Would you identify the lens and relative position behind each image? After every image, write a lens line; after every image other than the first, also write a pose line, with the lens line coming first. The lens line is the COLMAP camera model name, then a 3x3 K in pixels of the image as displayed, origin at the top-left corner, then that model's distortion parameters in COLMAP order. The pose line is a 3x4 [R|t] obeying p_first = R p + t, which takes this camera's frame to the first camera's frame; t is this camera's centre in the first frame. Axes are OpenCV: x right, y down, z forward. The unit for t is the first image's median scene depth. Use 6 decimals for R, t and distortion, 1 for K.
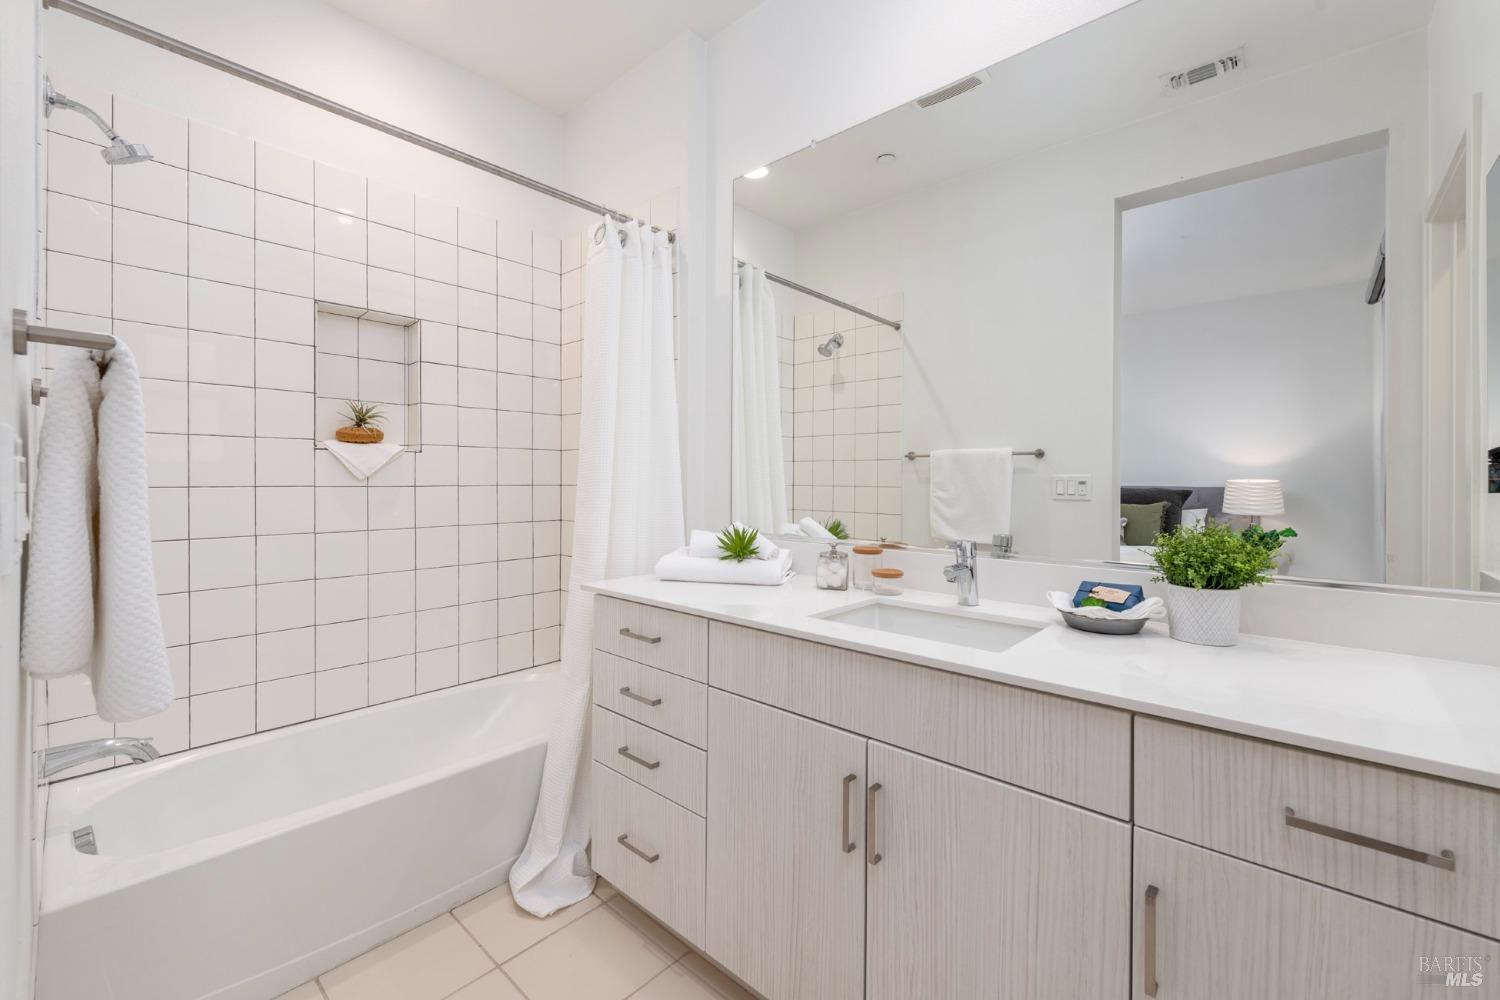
lens RADIAL K [[613.4, 0, 751.0], [0, 613.4, 480.8], [0, 0, 1]] dist [0.024088, -0.013857]
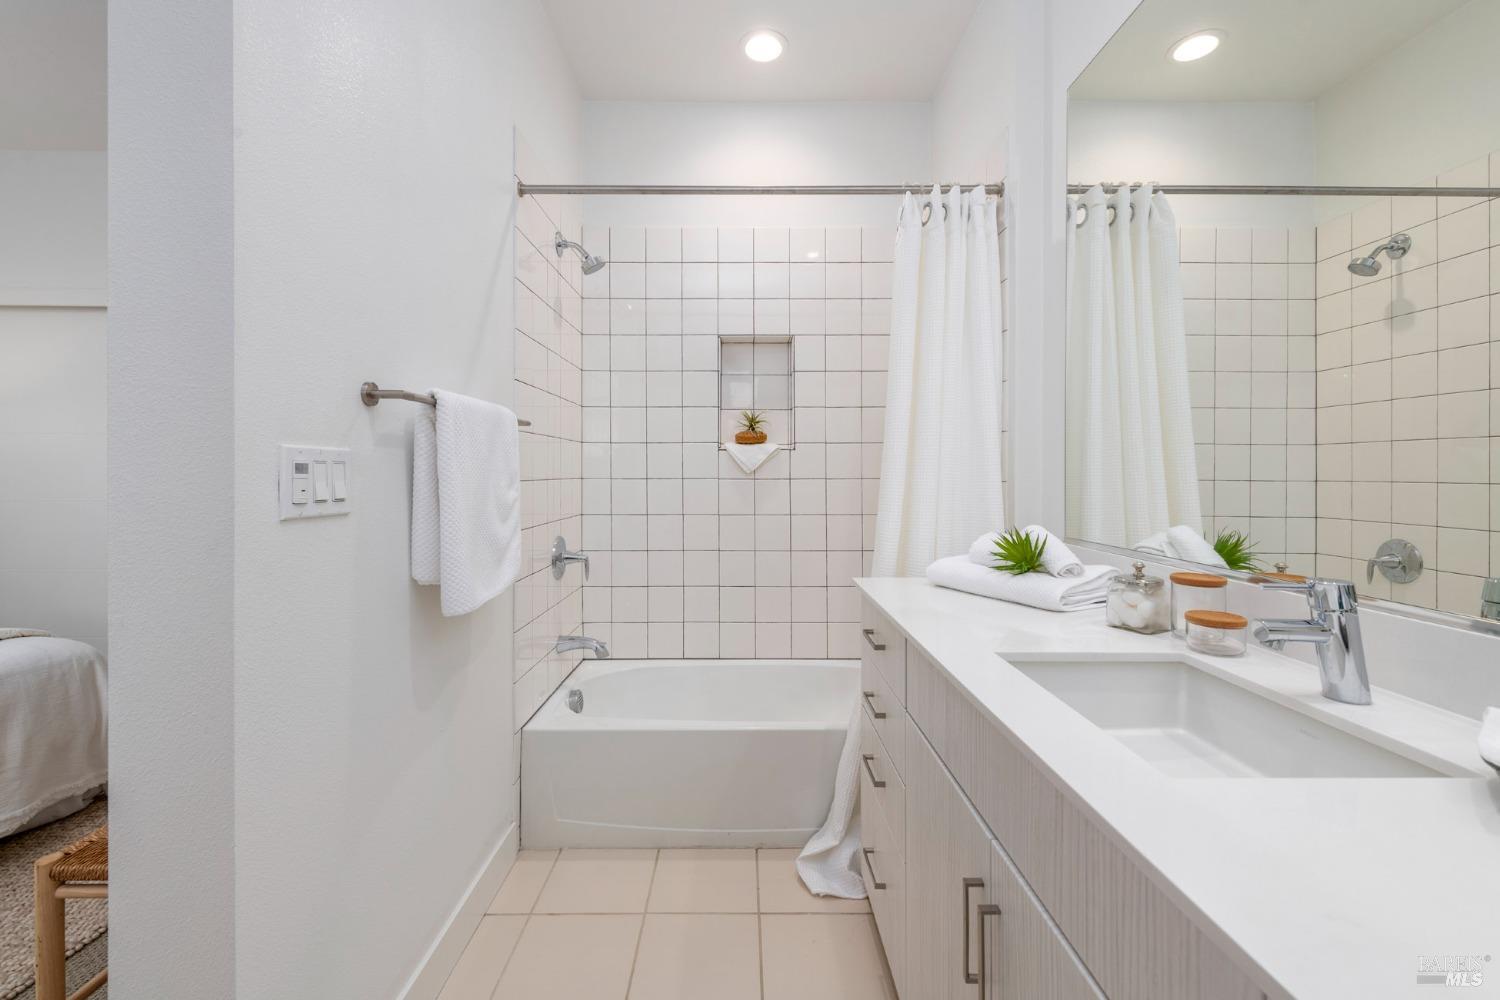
lens RADIAL K [[618.6, 0, 745.3], [0, 618.6, 472.7], [0, 0, 1]] dist [0.024254, -0.015158]
pose [[0.667649, -0.004299, -0.744463, 0.296992], [0.000658, 0.999986, -0.005184, 0.003055], [0.744476, 0.002971, 0.667643, 0.172468]]
